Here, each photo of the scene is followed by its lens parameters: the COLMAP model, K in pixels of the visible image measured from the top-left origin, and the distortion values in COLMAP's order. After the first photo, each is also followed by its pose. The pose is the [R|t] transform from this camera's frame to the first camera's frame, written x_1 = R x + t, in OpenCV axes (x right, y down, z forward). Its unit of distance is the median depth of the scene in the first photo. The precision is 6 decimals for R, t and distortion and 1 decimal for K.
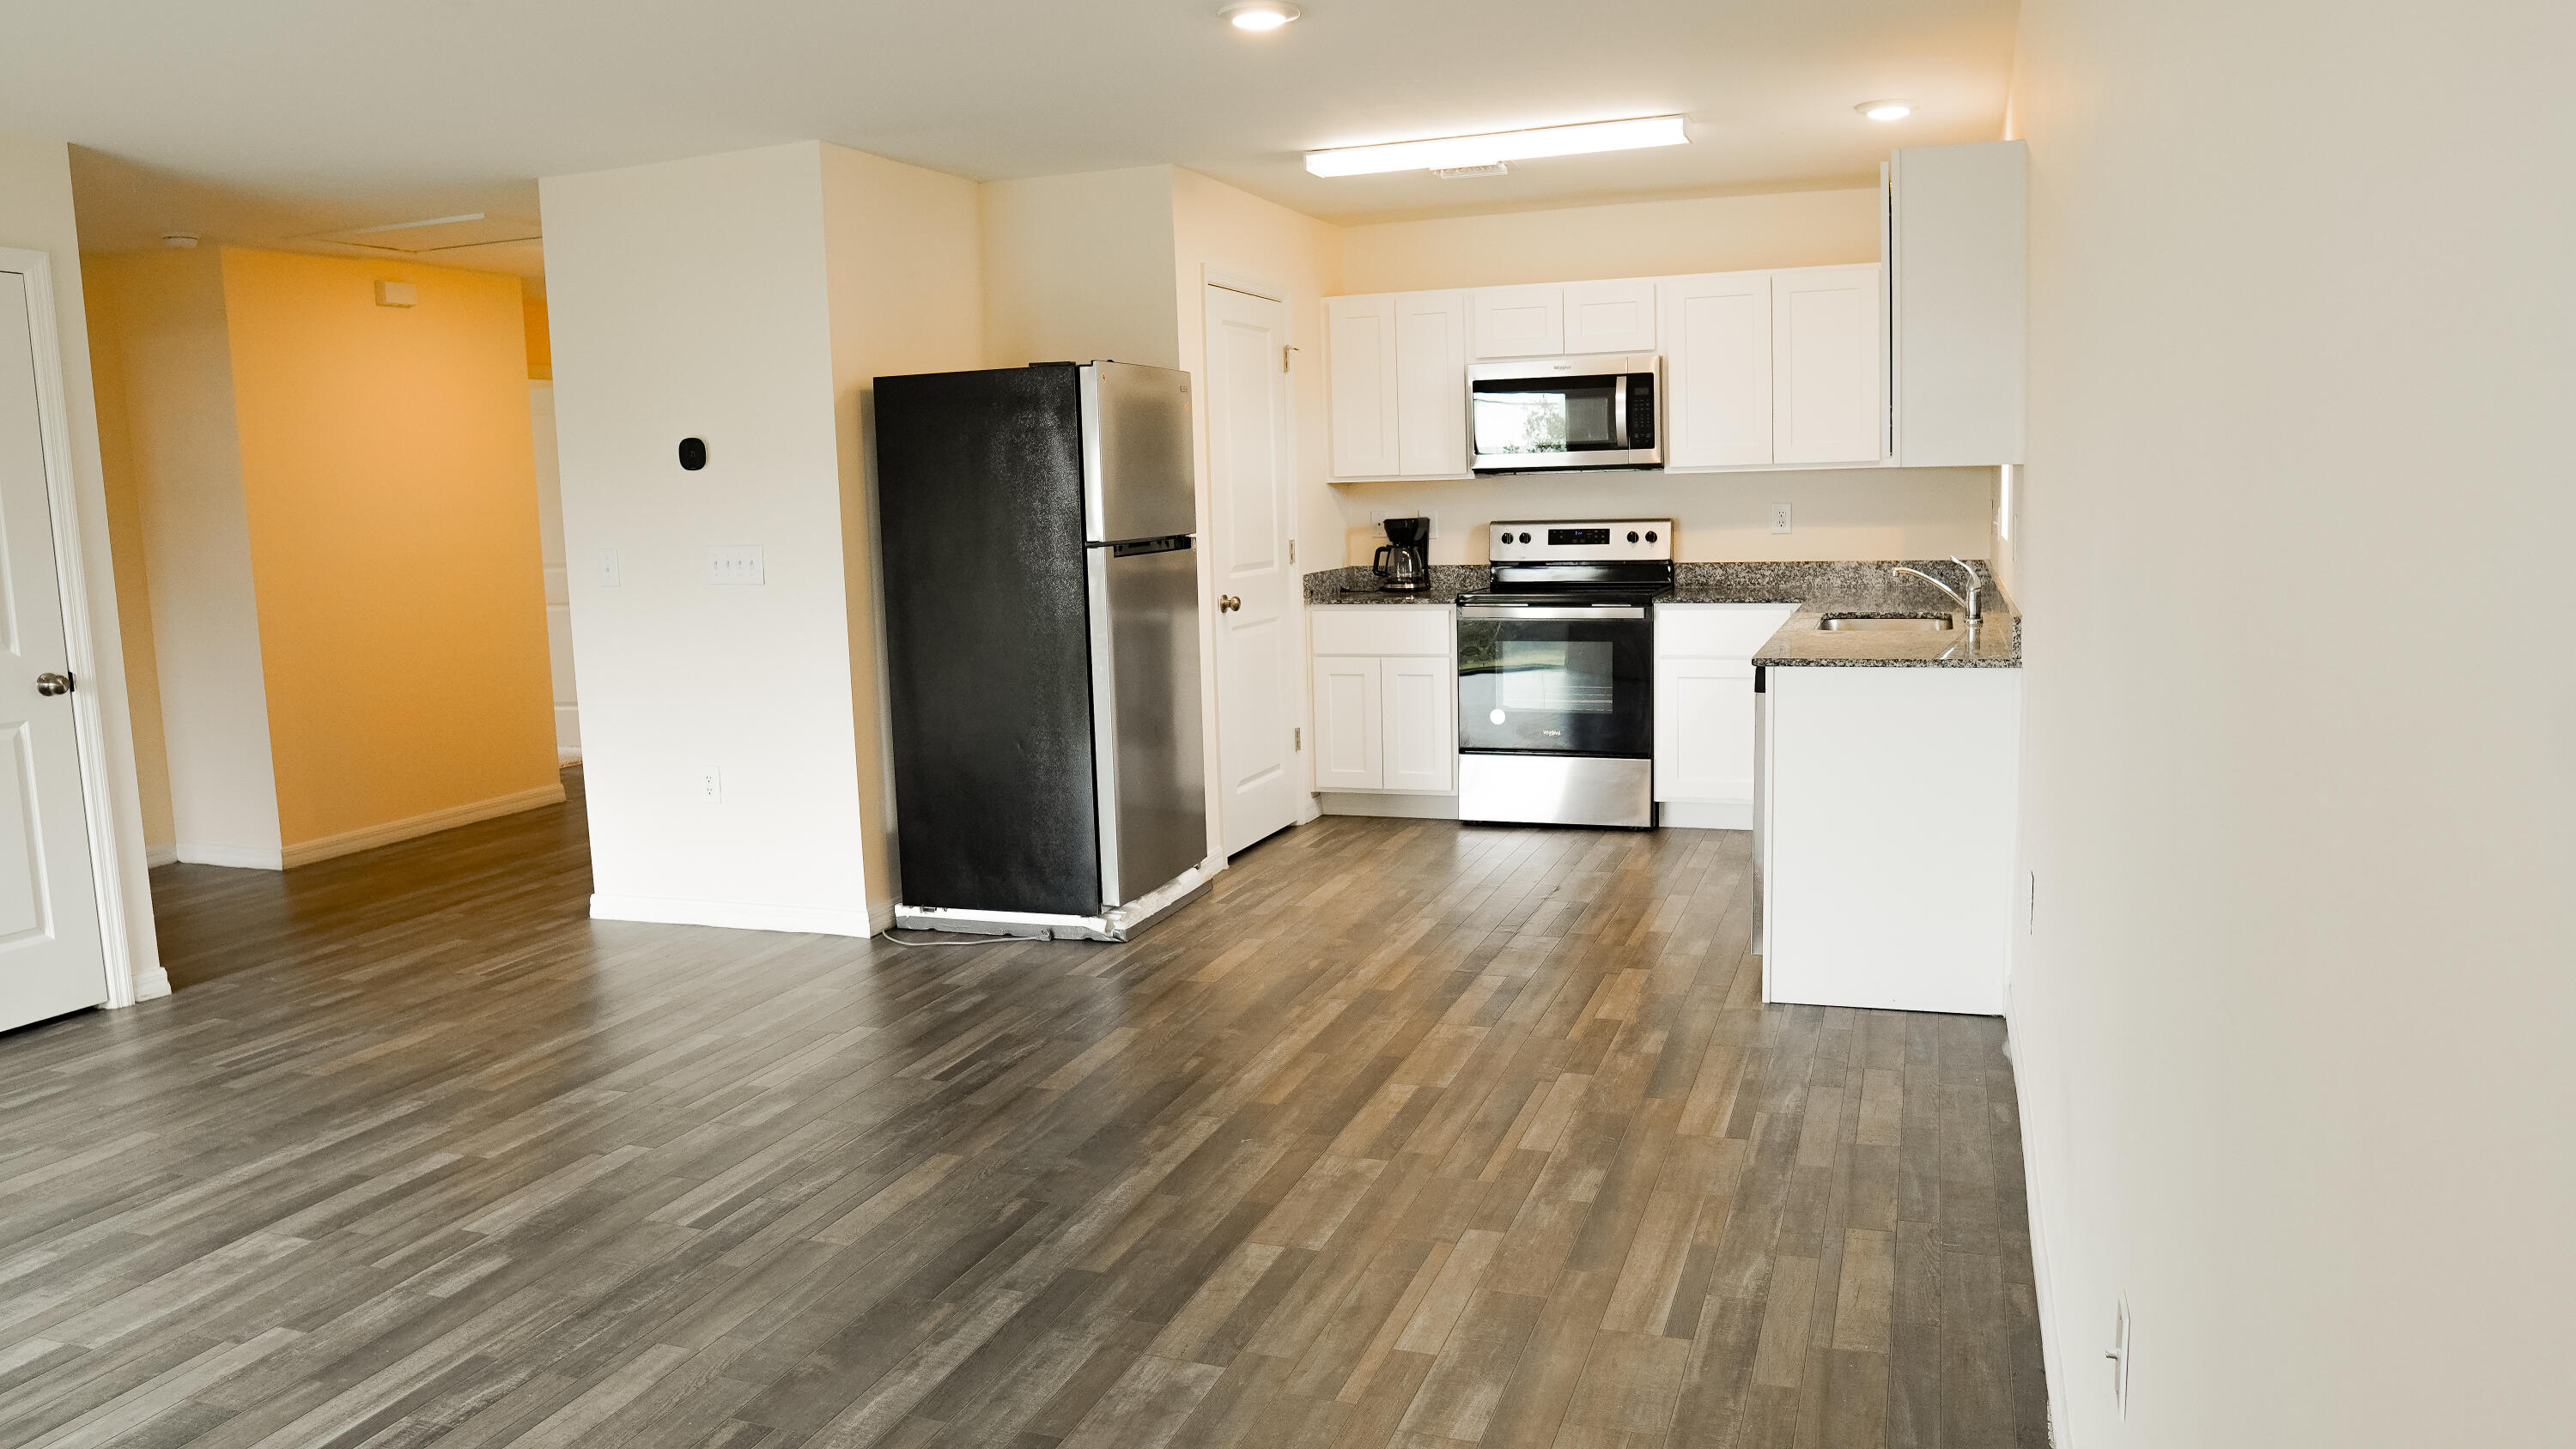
lens RADIAL K [[1809.0, 0, 1274.9], [0, 1809.0, 732.8], [0, 0, 1]] dist [-0.113753, 0.076043]
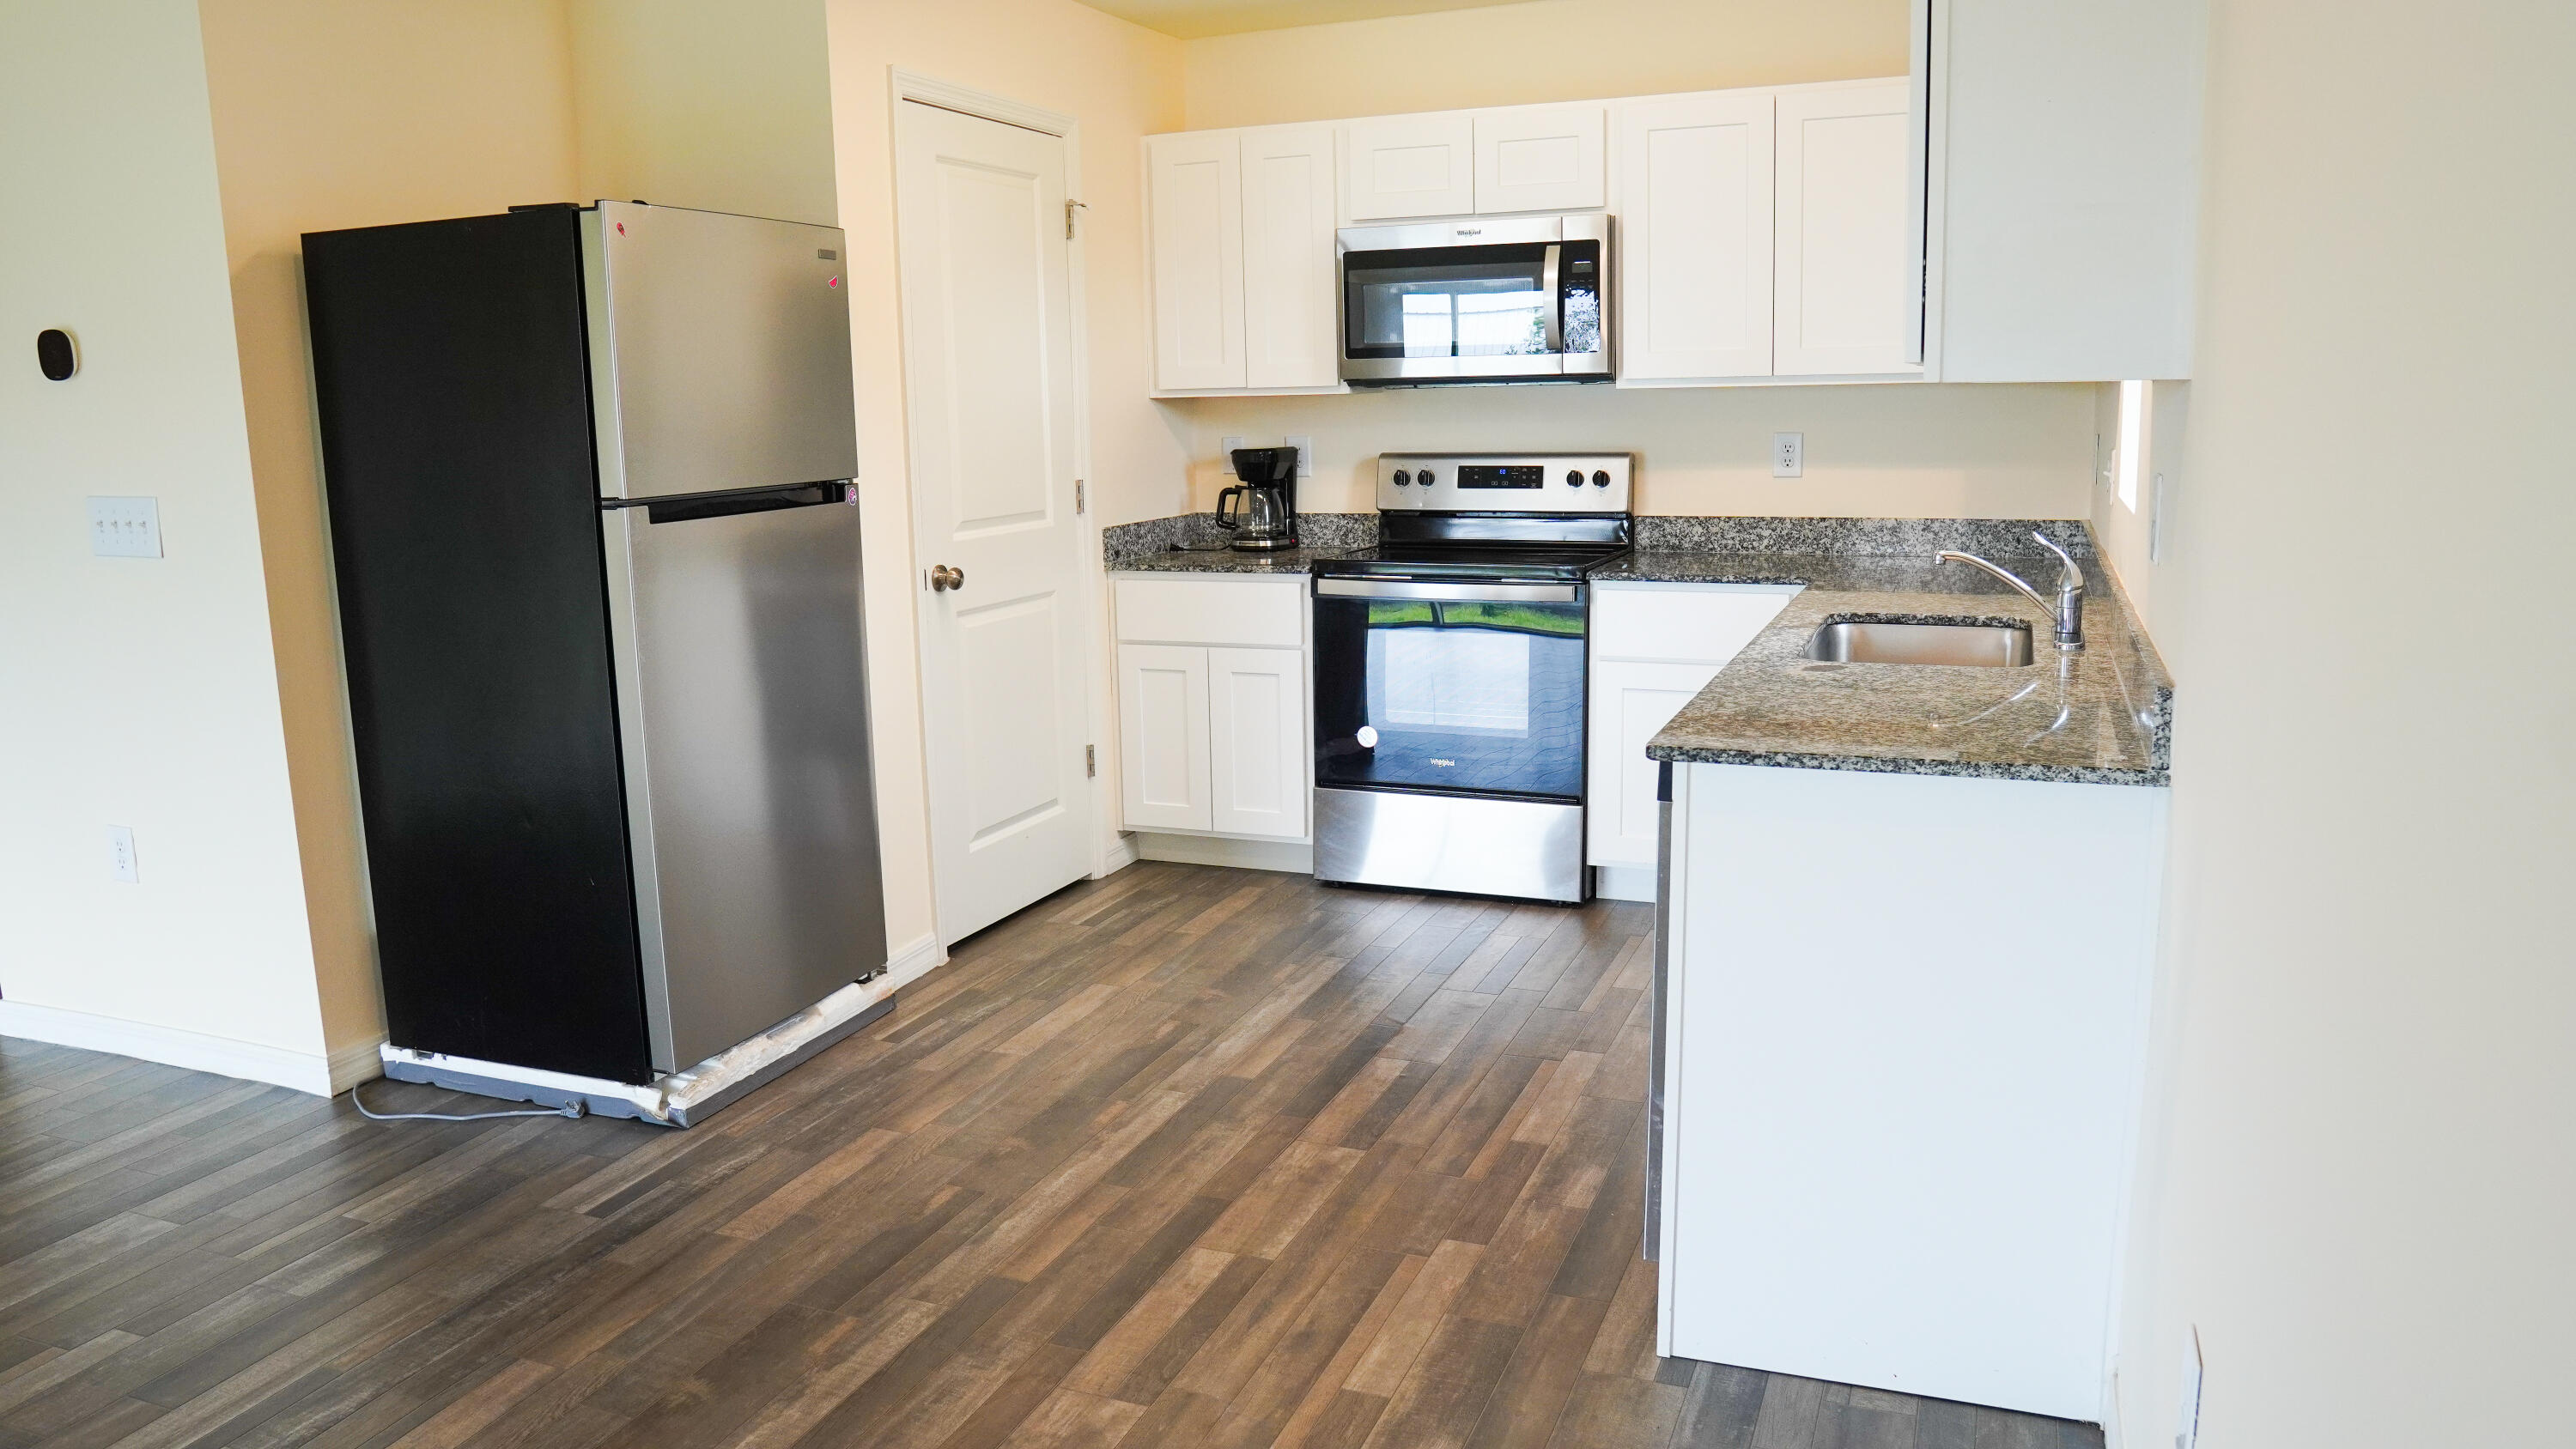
lens RADIAL K [[1809.0, 0, 1274.9], [0, 1809.0, 732.8], [0, 0, 1]] dist [-0.113753, 0.076043]
pose [[0.999225, 0.015313, -0.036261, 0.136563], [-0.013498, 0.998668, 0.049791, -0.054178], [0.036975, -0.049263, 0.998101, 0.363447]]
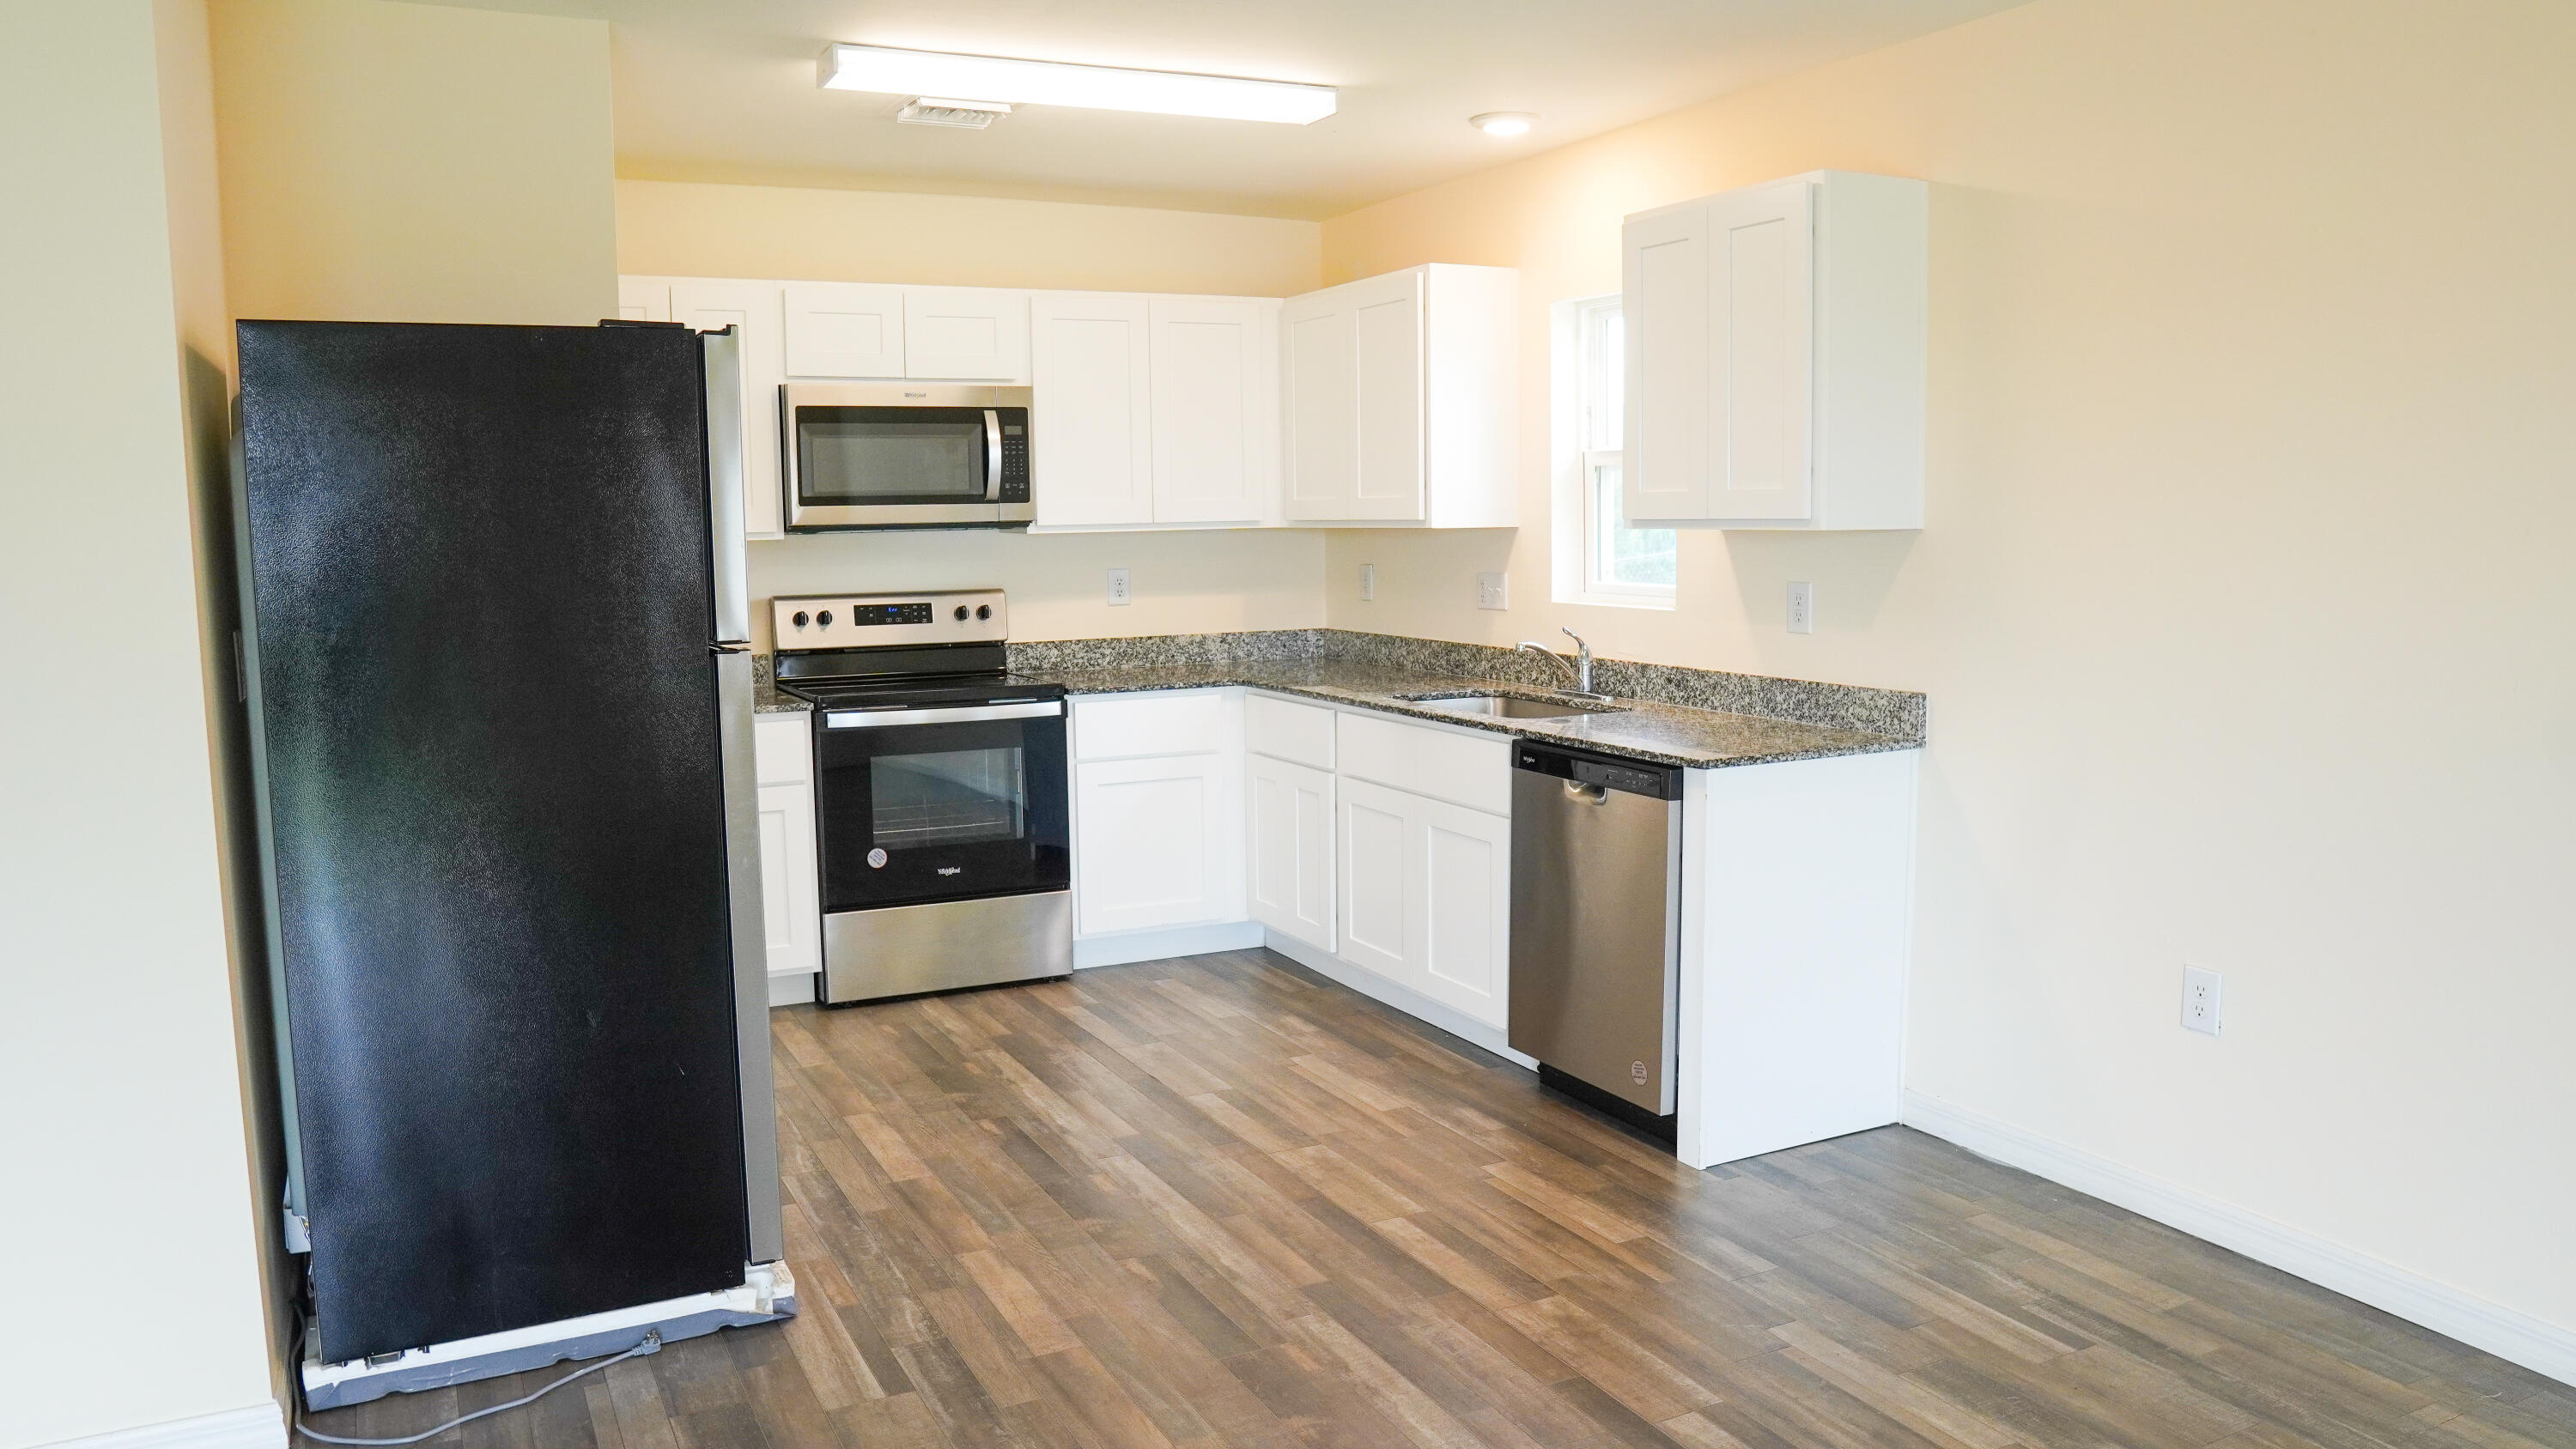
lens RADIAL K [[1809.0, 0, 1274.9], [0, 1809.0, 732.8], [0, 0, 1]] dist [-0.113753, 0.076043]
pose [[0.685540, -0.065049, 0.725123, -0.360733], [0.091183, 0.995829, 0.003128, -0.057735], [-0.722302, 0.063974, 0.688613, 0.445168]]
